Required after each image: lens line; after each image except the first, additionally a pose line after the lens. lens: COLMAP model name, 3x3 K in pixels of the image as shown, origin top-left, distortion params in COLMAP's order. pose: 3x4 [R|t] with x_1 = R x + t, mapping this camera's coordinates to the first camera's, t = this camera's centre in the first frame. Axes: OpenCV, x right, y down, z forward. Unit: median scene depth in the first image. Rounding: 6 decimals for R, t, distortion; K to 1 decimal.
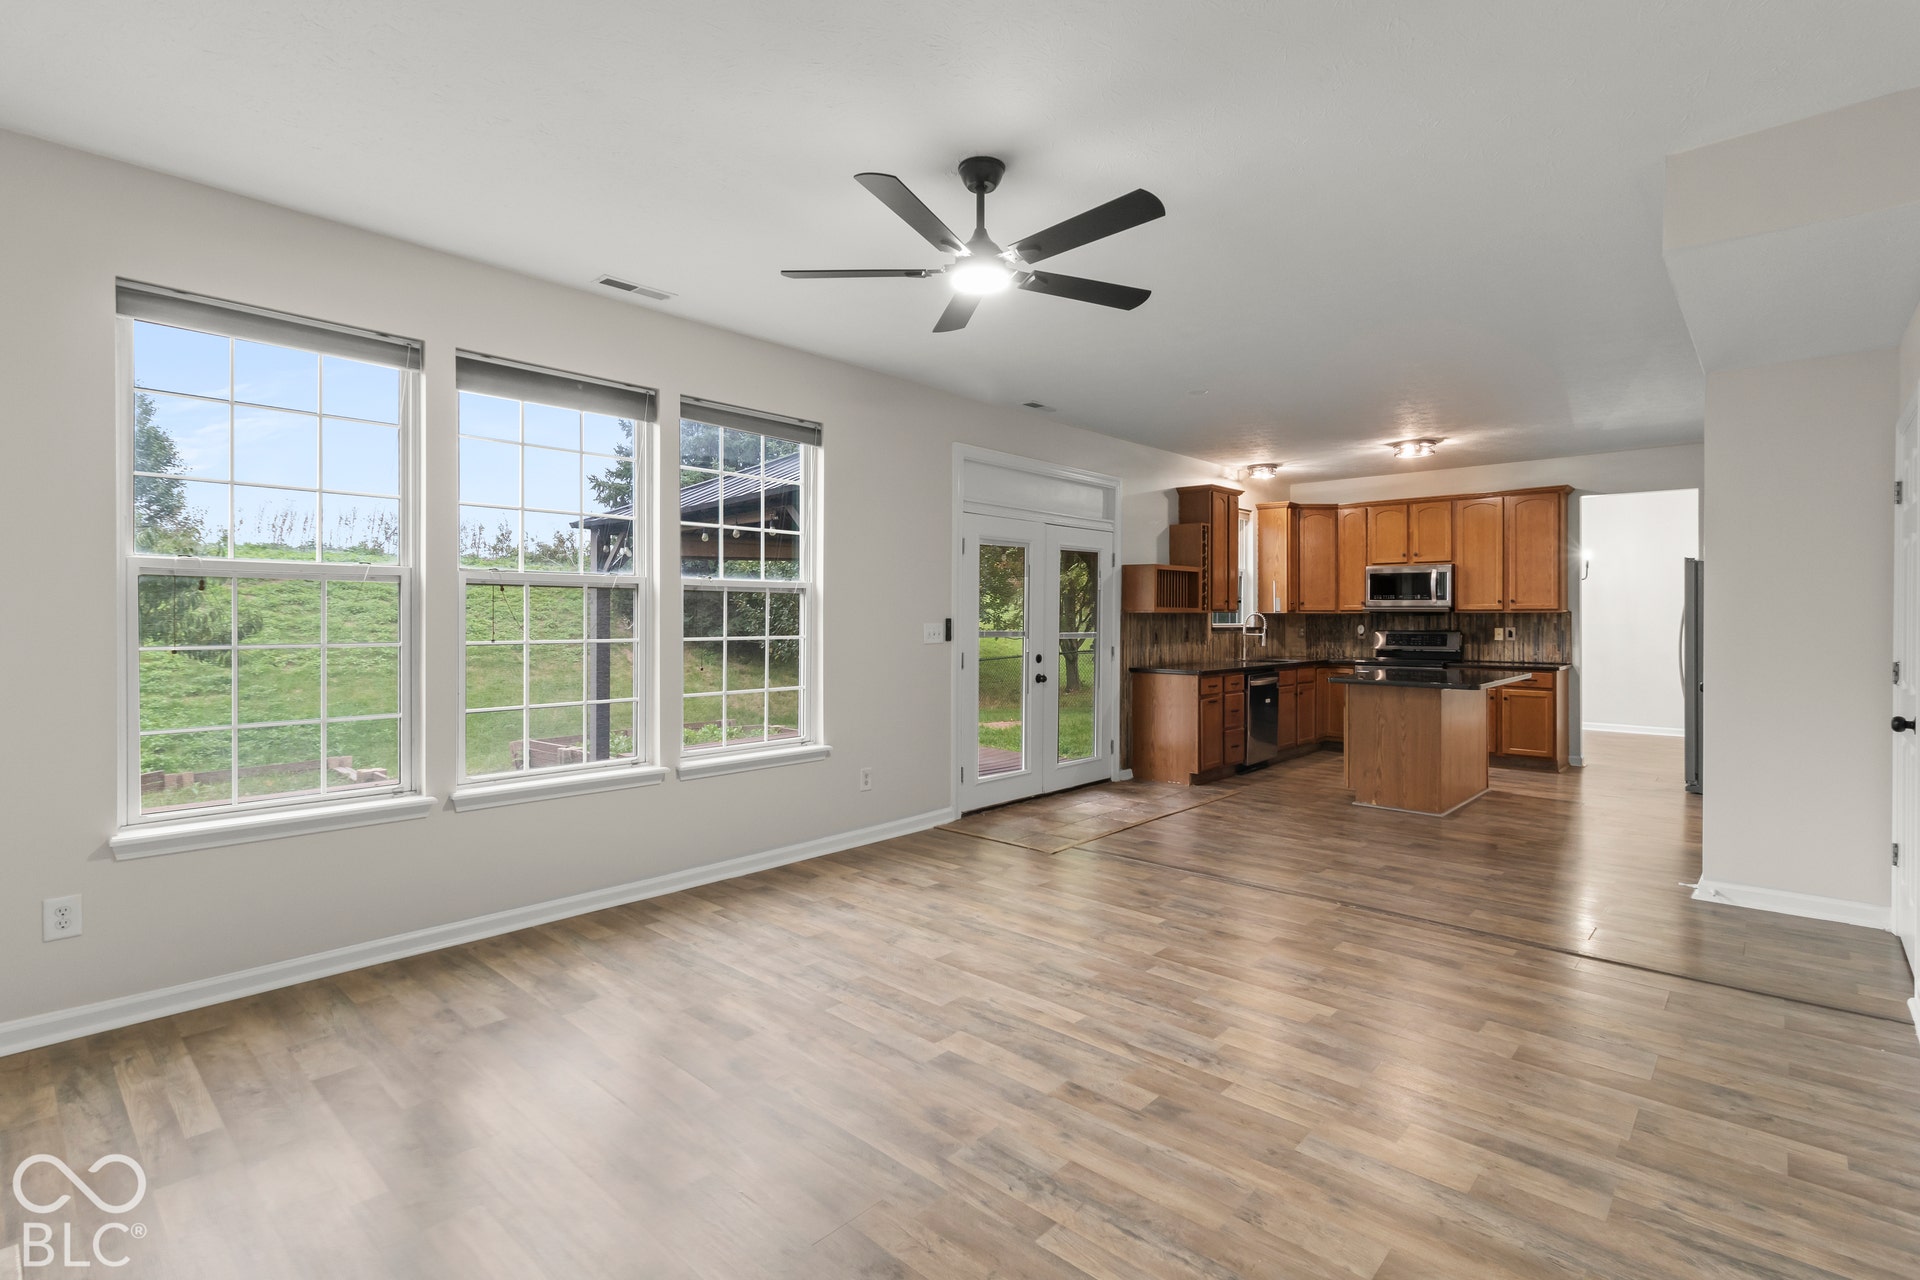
lens RADIAL K [[903.9, 0, 961.7], [0, 903.9, 616.6], [0, 0, 1]] dist [0.003860, -0.002255]
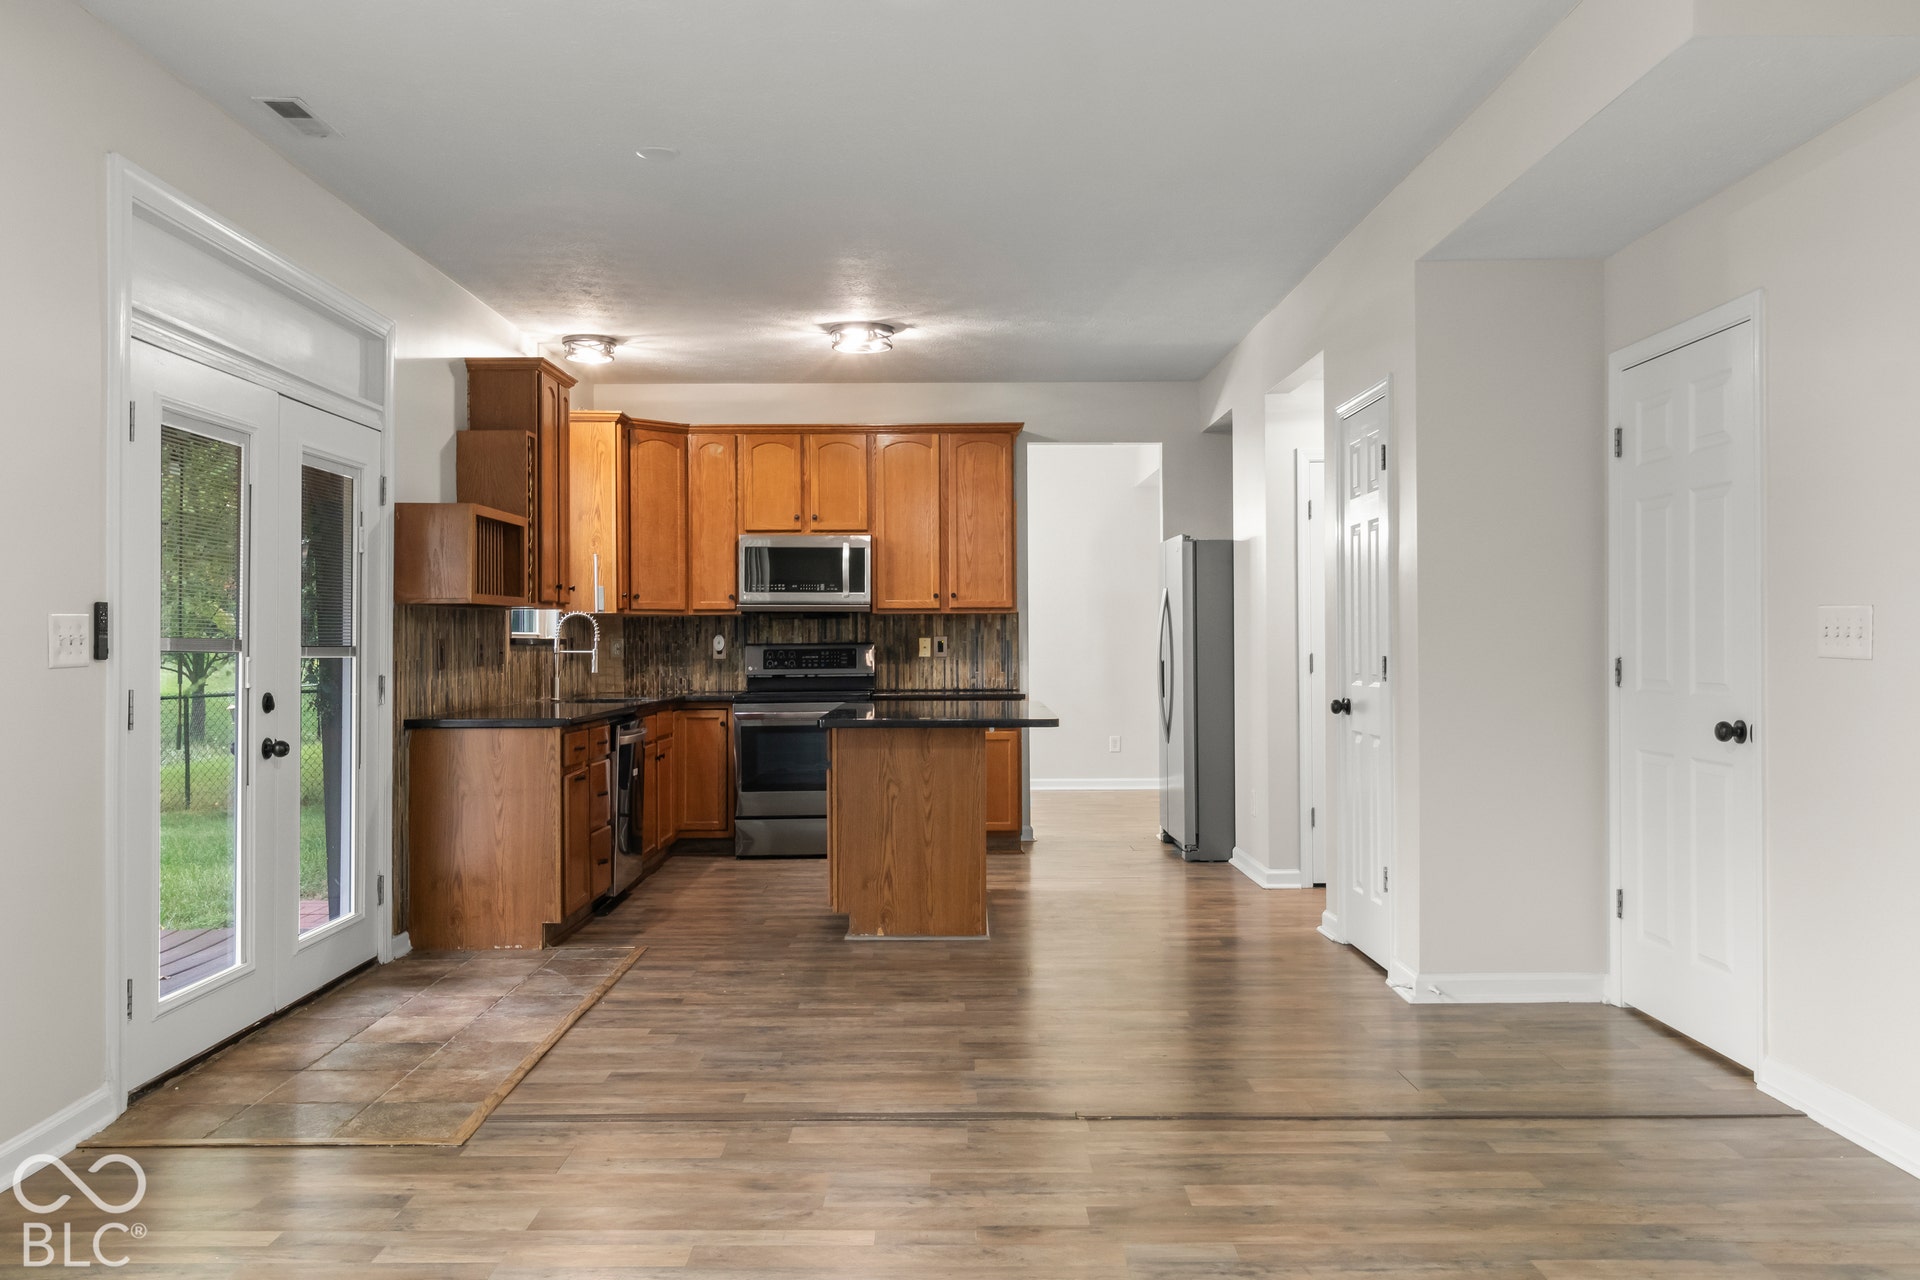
lens RADIAL K [[1538.9, 0, 956.7], [0, 1538.9, 637.5], [0, 0, 1]] dist [0.003900, -0.014199]
pose [[0.737766, -0.003314, 0.675048, -0.148391], [0.004969, 0.999988, -0.000521, 0.015256], [-0.675038, 0.003739, 0.737773, 0.205147]]
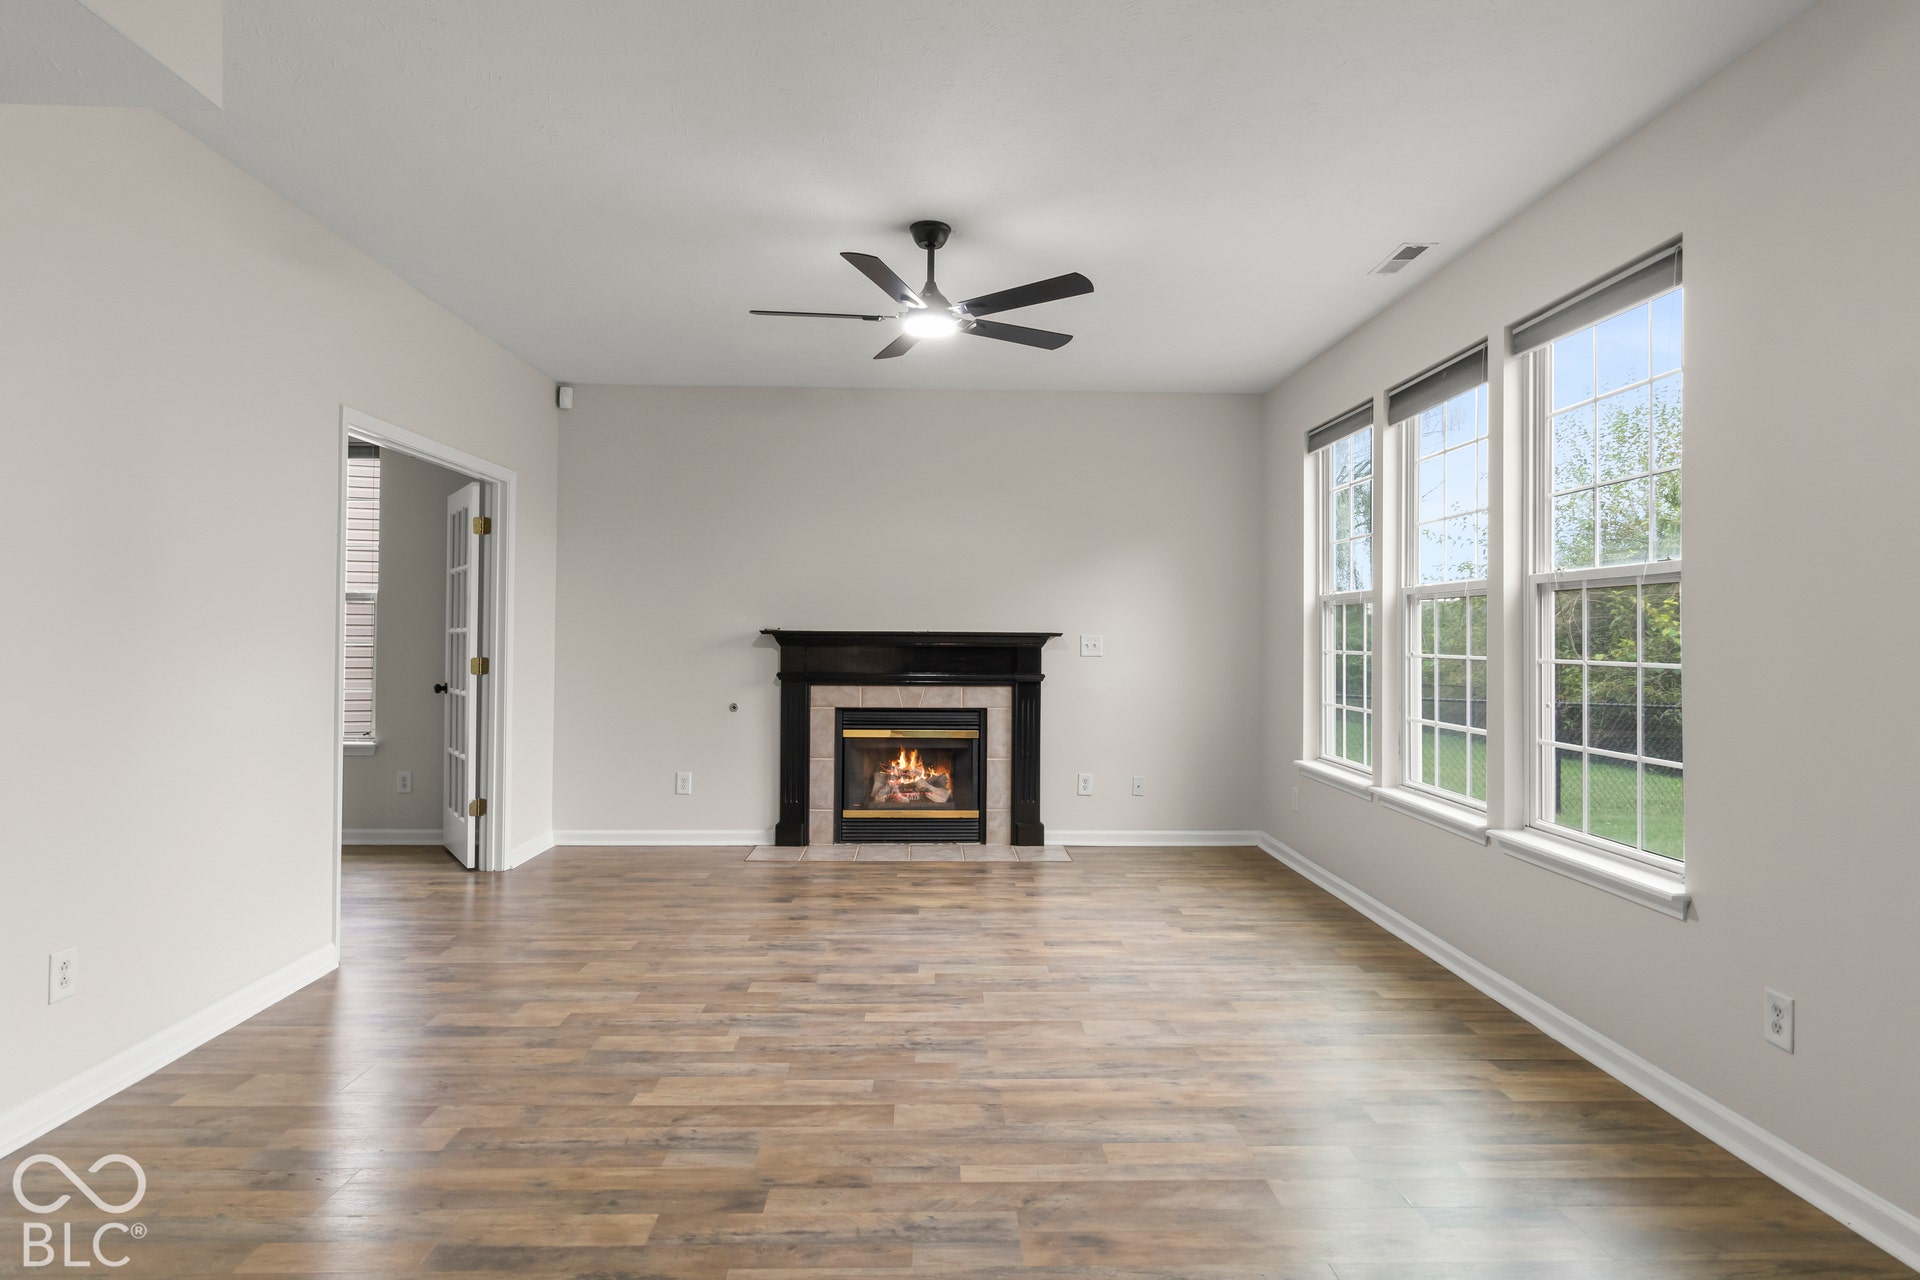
lens RADIAL K [[1081.9, 0, 971.2], [0, 1081.9, 631.3], [0, 0, 1]] dist [-0.000885, -0.000740]
pose [[-0.717618, -0.009300, -0.696375, 0.358645], [-0.008934, 0.999951, -0.004148, 0.006180], [0.696380, 0.003244, -0.717666, 0.781336]]
